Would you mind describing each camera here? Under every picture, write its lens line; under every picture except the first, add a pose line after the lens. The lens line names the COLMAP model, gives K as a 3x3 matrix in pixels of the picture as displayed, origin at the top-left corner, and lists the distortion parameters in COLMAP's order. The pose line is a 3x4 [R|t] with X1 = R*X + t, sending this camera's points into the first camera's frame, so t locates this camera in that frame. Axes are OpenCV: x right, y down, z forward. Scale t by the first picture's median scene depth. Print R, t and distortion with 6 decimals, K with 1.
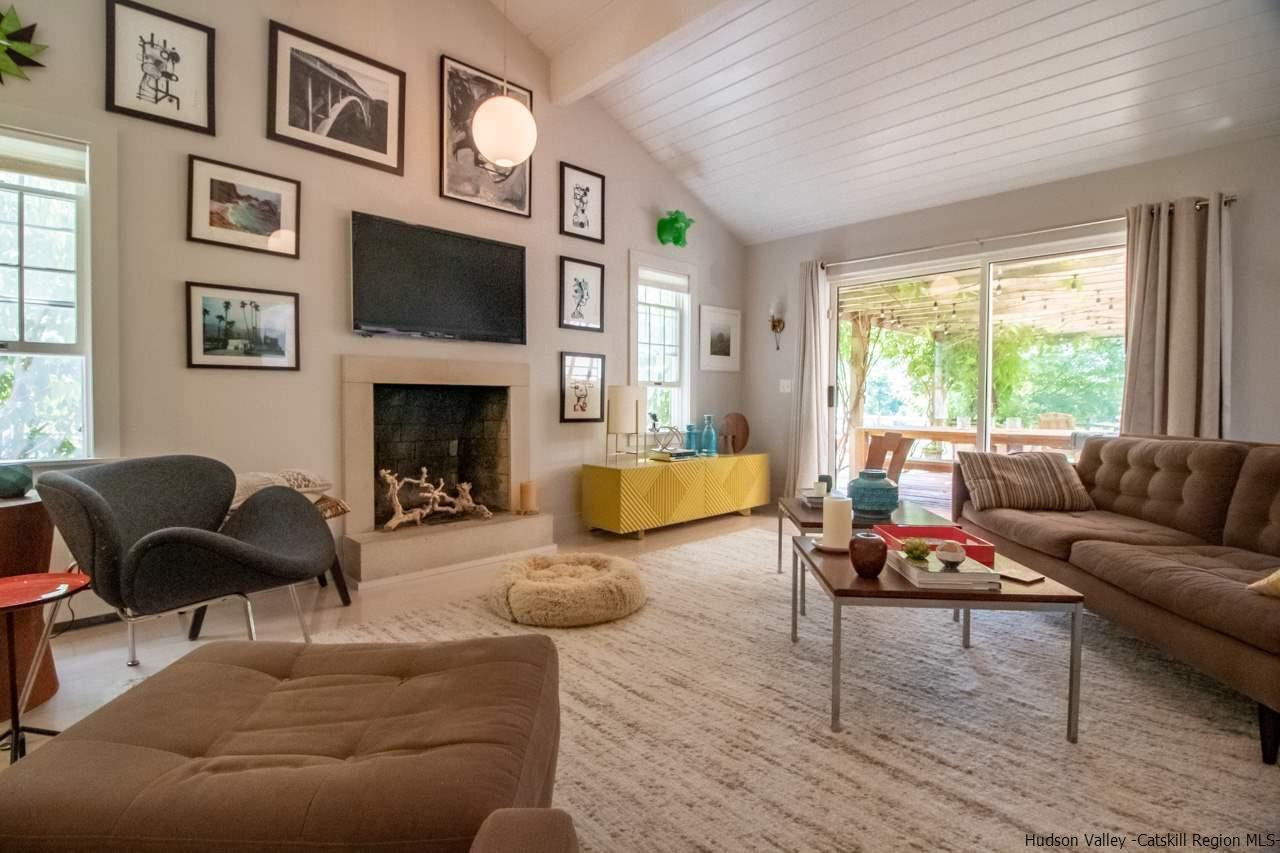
lens RADIAL K [[608.4, 0, 642.1], [0, 608.4, 427.1], [0, 0, 1]] dist [-0.025240, -0.001837]
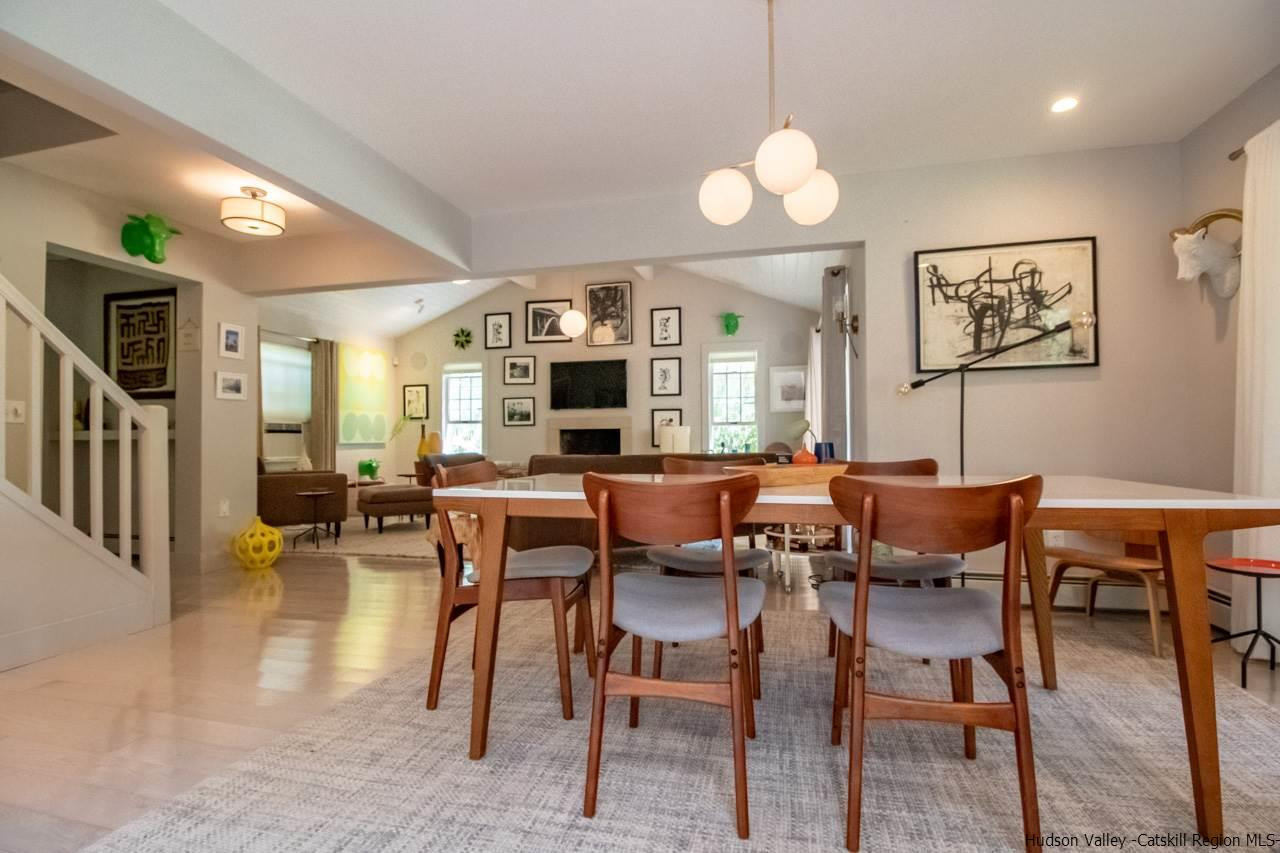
lens RADIAL K [[608.4, 0, 638.9], [0, 608.4, 429.4], [0, 0, 1]] dist [-0.025240, -0.001837]
pose [[0.516962, -0.016551, -0.855849, 1.915447], [-0.023054, 0.999181, -0.033248, 0.002627], [0.855698, 0.036919, 0.516157, -0.001559]]
